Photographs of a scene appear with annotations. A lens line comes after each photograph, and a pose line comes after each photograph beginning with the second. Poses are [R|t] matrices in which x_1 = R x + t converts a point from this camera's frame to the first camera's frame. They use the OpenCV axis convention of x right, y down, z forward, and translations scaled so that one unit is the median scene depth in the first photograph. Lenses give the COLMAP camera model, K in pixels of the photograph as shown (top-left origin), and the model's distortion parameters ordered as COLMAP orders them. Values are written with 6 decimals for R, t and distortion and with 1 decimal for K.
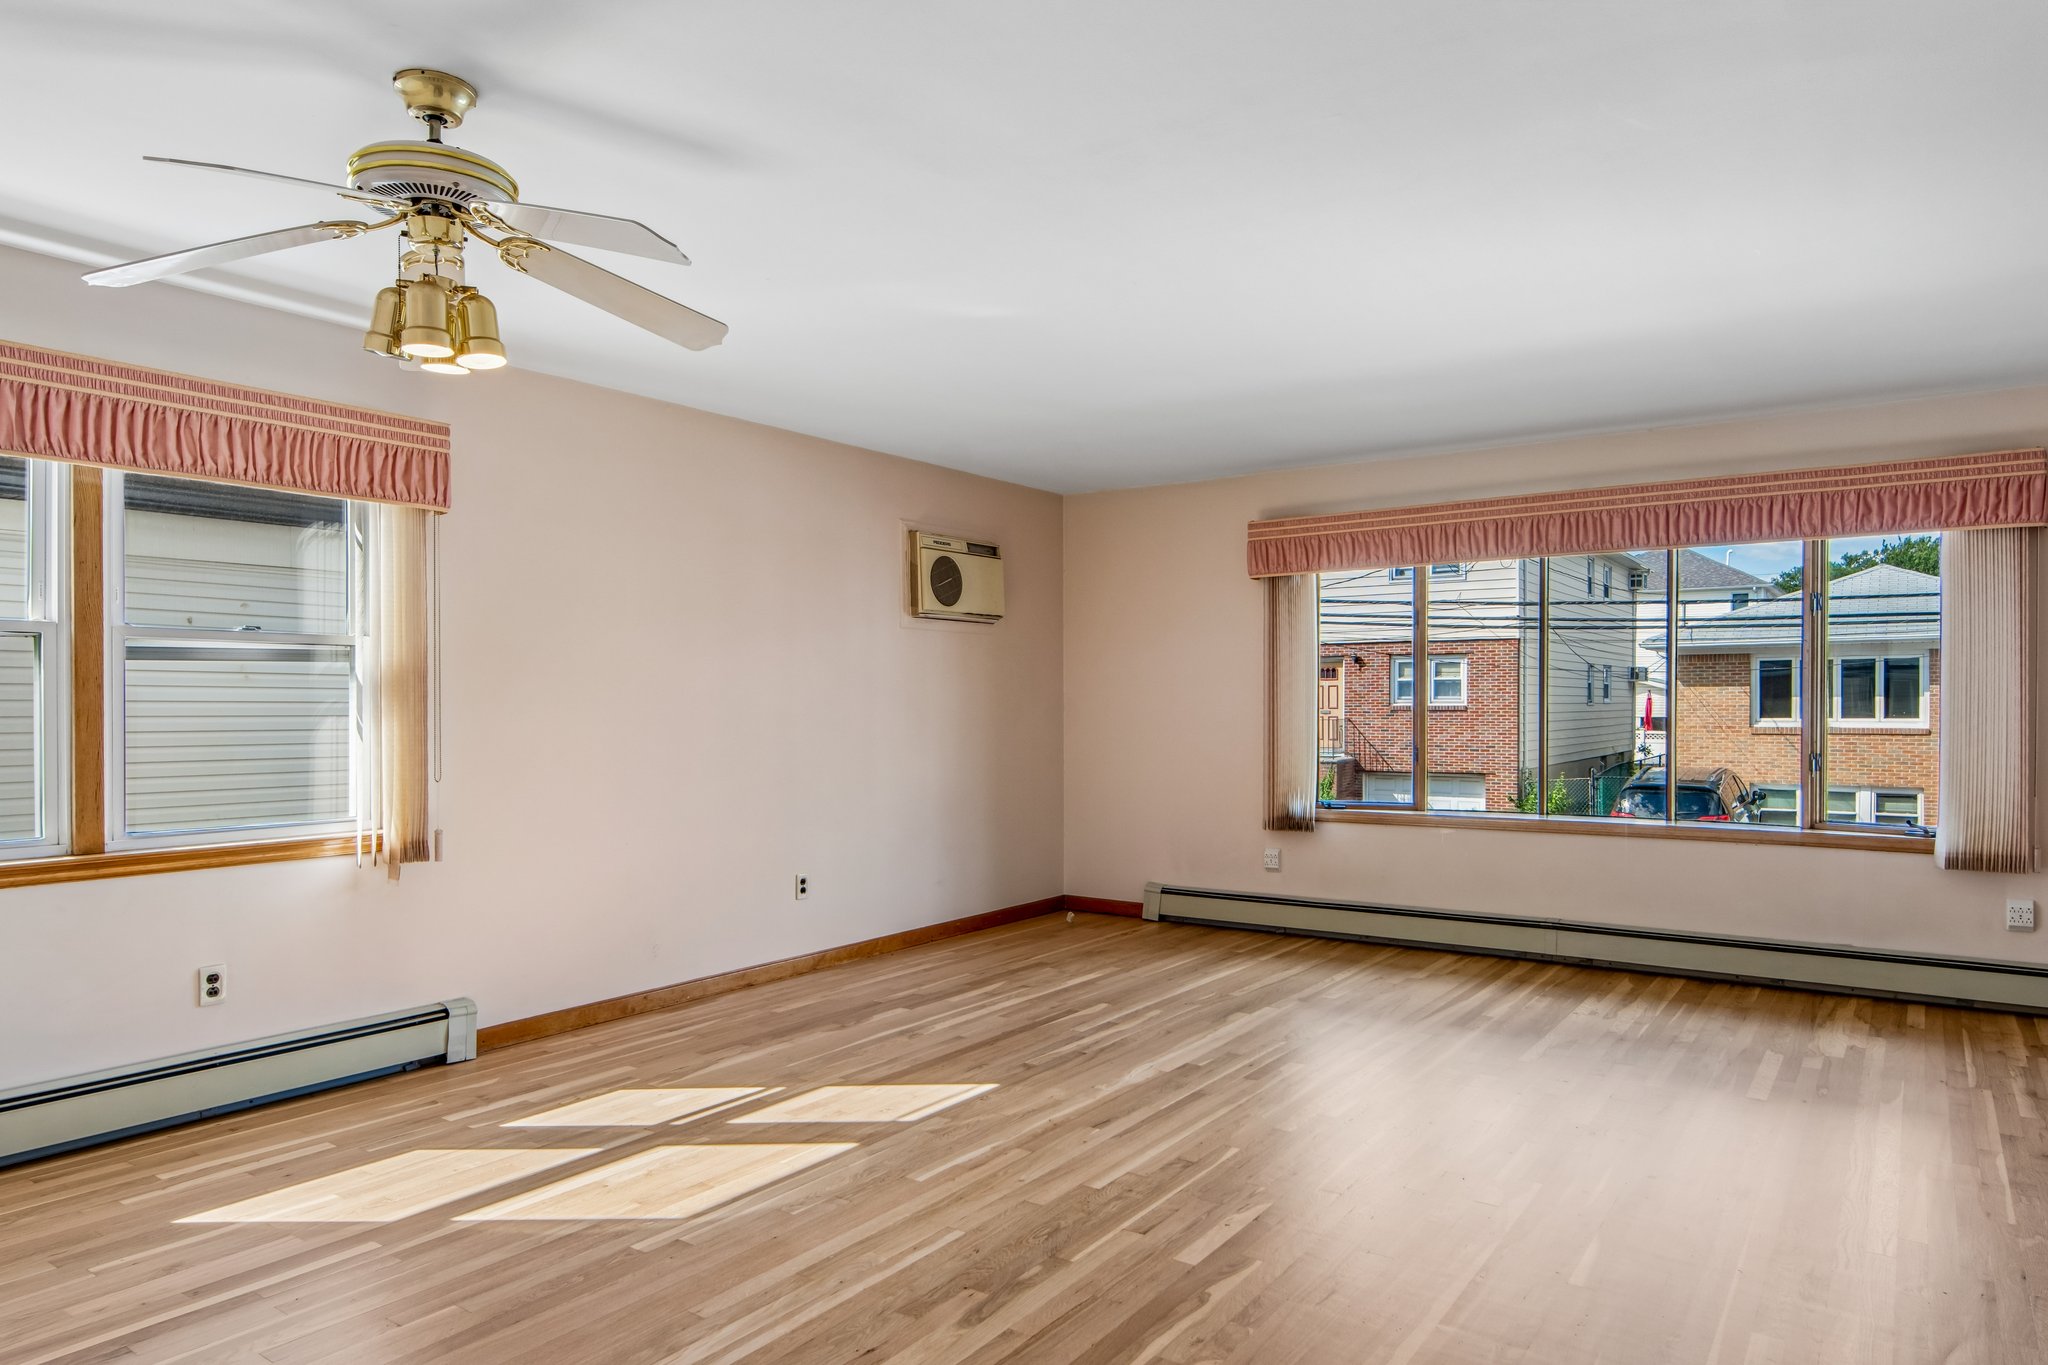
lens RADIAL K [[1264.2, 0, 1010.4], [0, 1264.2, 717.4], [0, 0, 1]] dist [-0.032437, 0.000410]
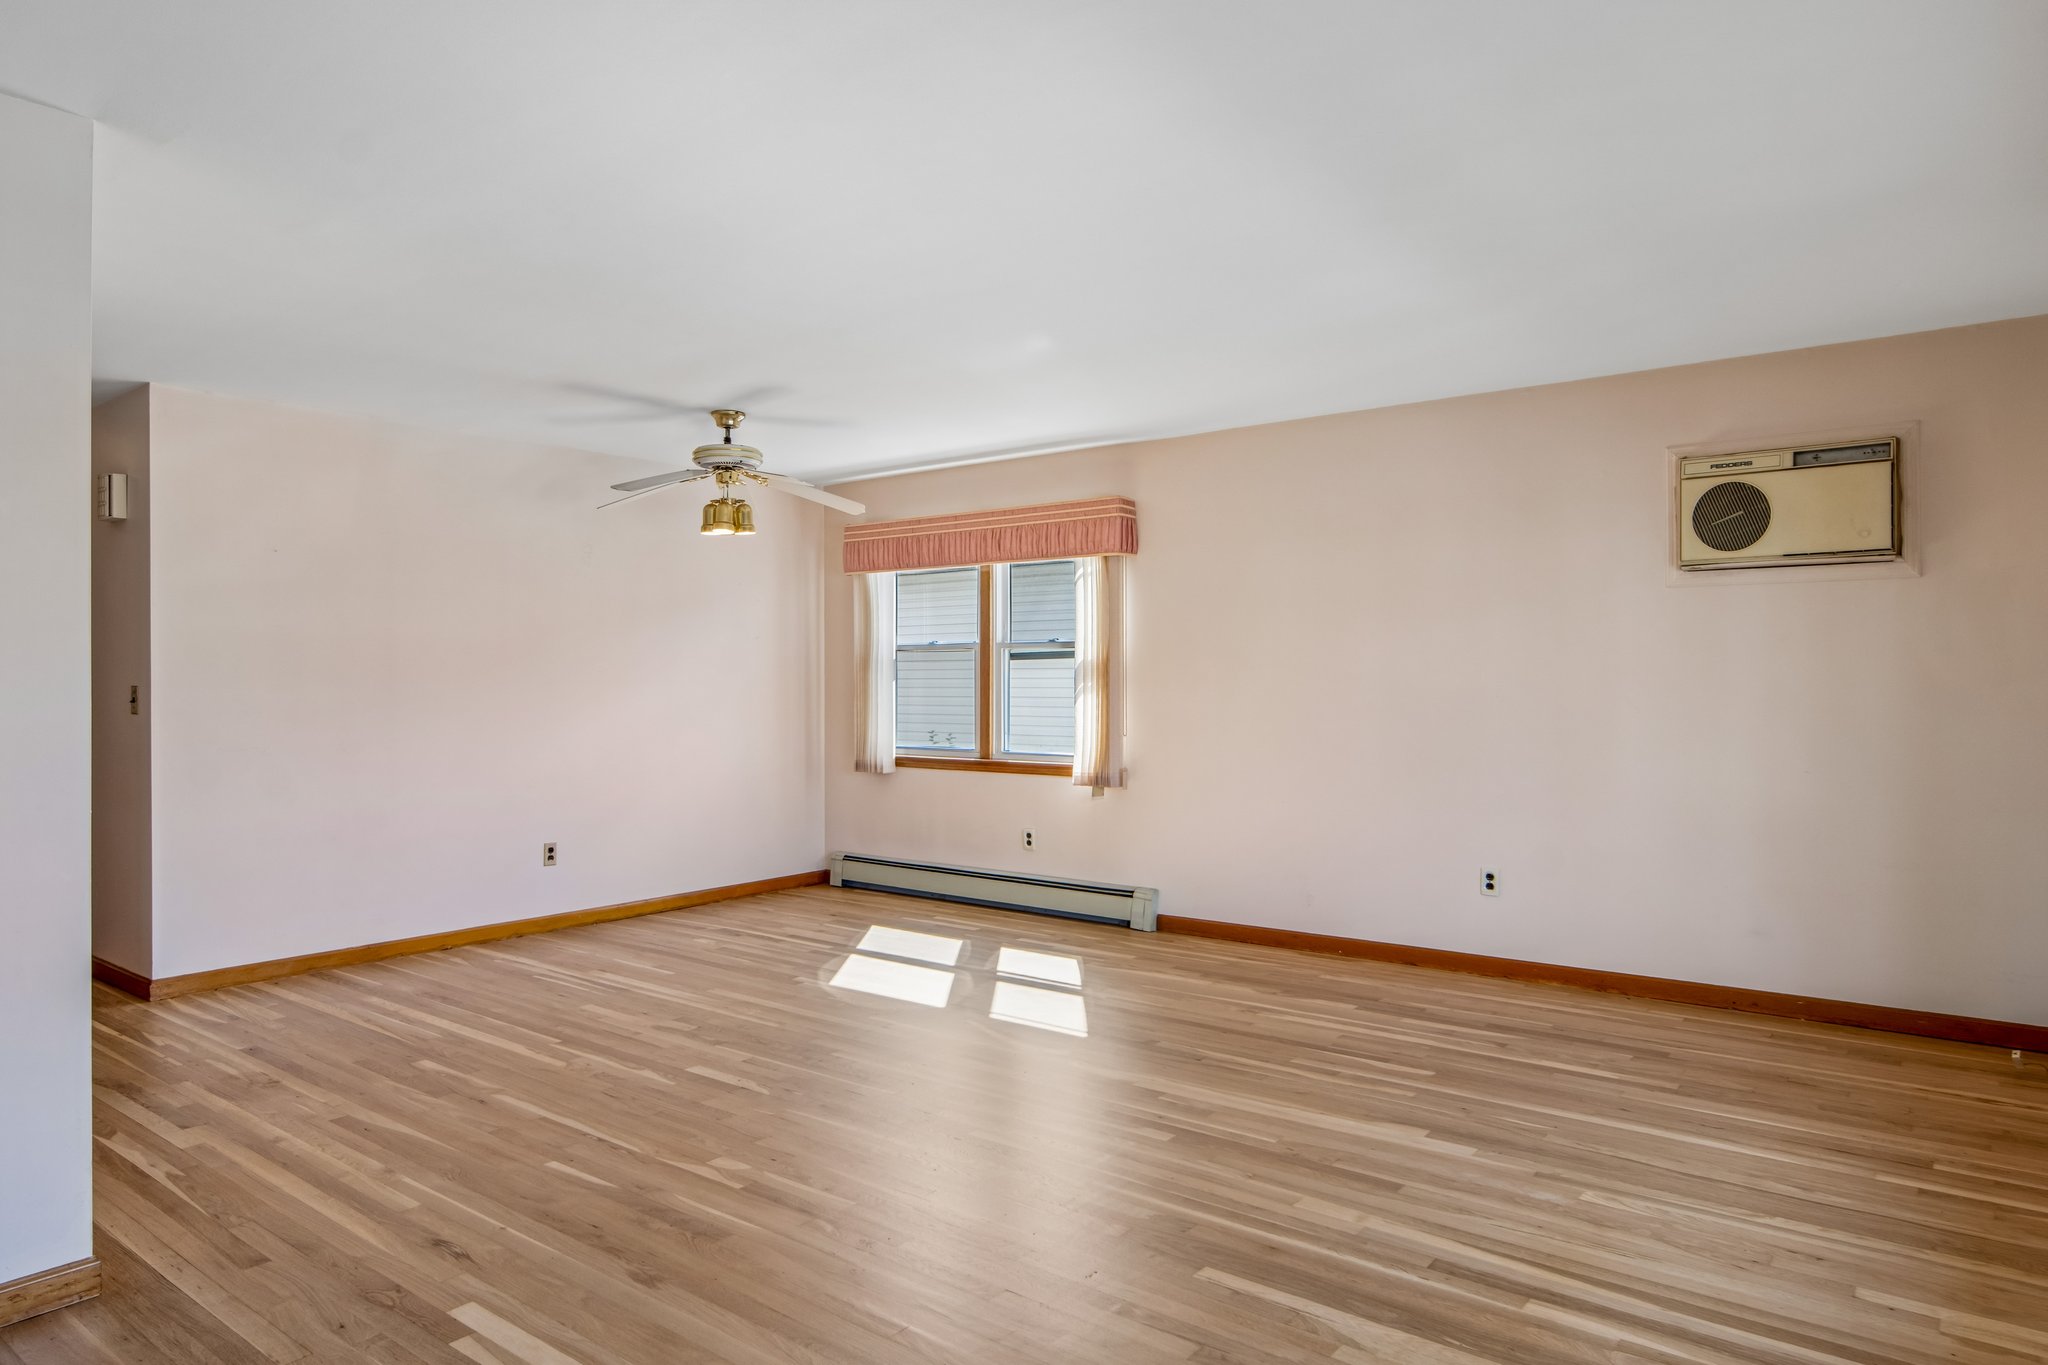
lens RADIAL K [[1257.8, 0, 1018.4], [0, 1257.8, 658.6], [0, 0, 1]] dist [-0.009139, 0.002716]
pose [[-0.043618, -0.012667, -0.998968, 0.937644], [-0.006759, 0.999900, -0.012383, -0.018814], [0.999025, 0.006212, -0.043700, 0.844610]]
